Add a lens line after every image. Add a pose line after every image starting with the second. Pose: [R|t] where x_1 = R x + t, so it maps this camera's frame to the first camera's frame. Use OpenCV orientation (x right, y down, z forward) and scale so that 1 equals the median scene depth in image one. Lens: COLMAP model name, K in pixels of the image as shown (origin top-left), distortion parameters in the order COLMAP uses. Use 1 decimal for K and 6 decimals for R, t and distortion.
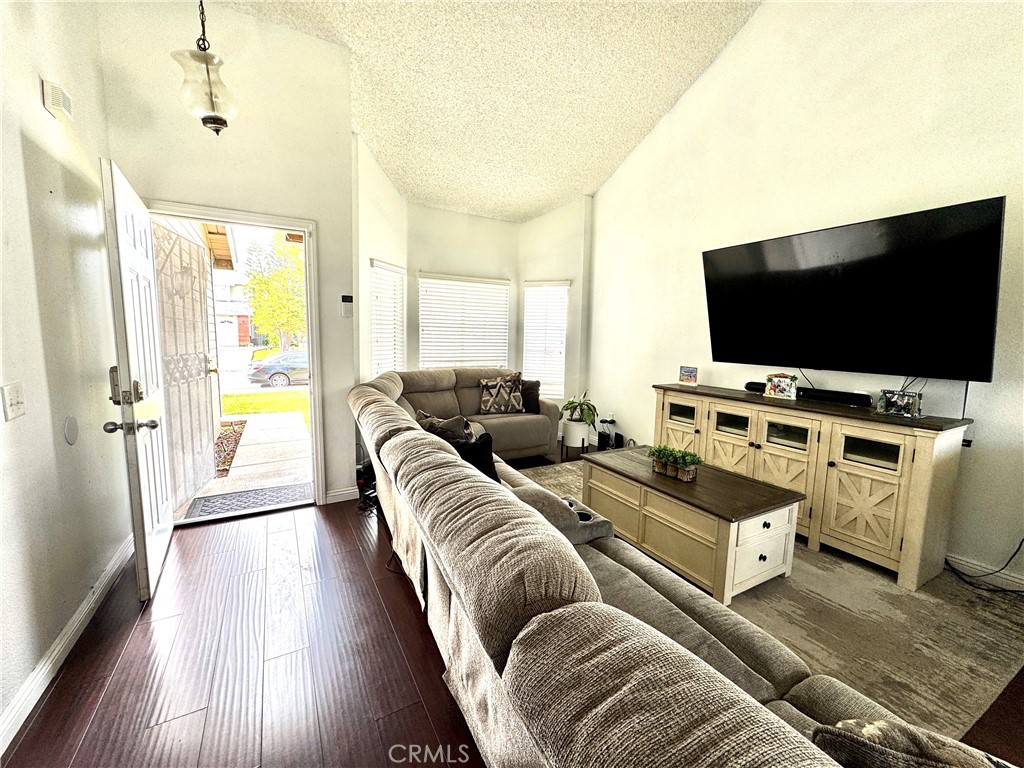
lens RADIAL K [[407.8, 0, 509.5], [0, 407.8, 384.2], [0, 0, 1]] dist [-0.000491, -0.000474]
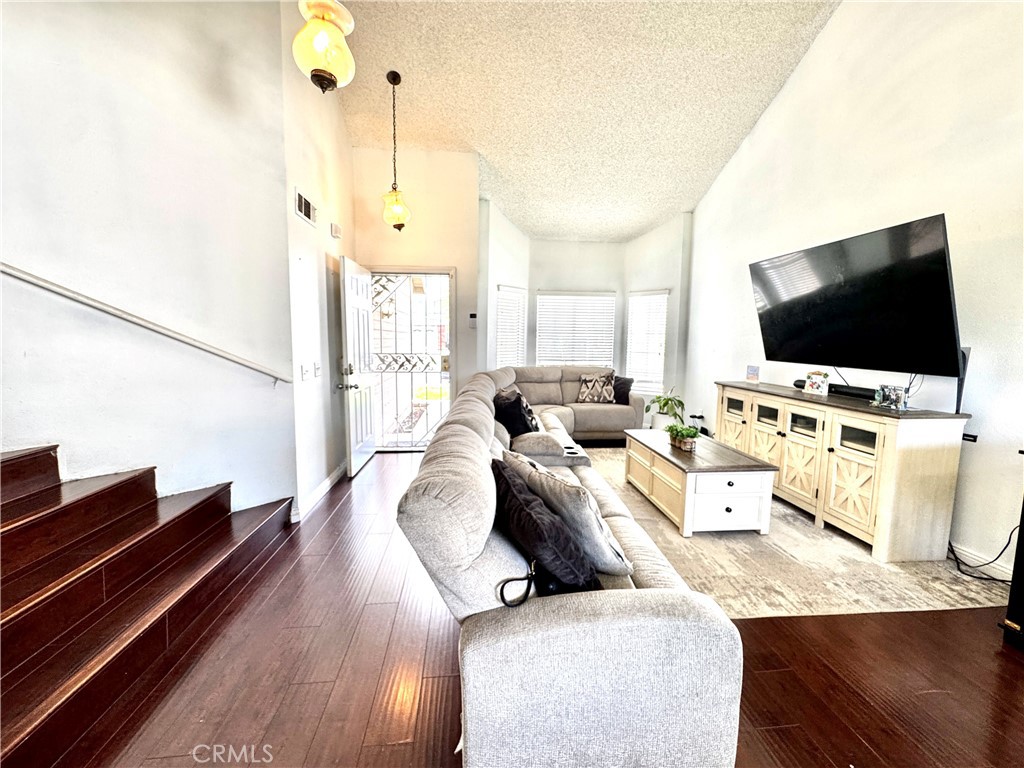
lens RADIAL K [[407.8, 0, 509.6], [0, 407.8, 385.3], [0, 0, 1]] dist [-0.000491, -0.000474]
pose [[0.913742, 0.034945, -0.404789, 0.299536], [-0.038099, 0.999274, 0.000265, 0.035634], [0.404504, 0.015180, 0.914410, -0.279493]]
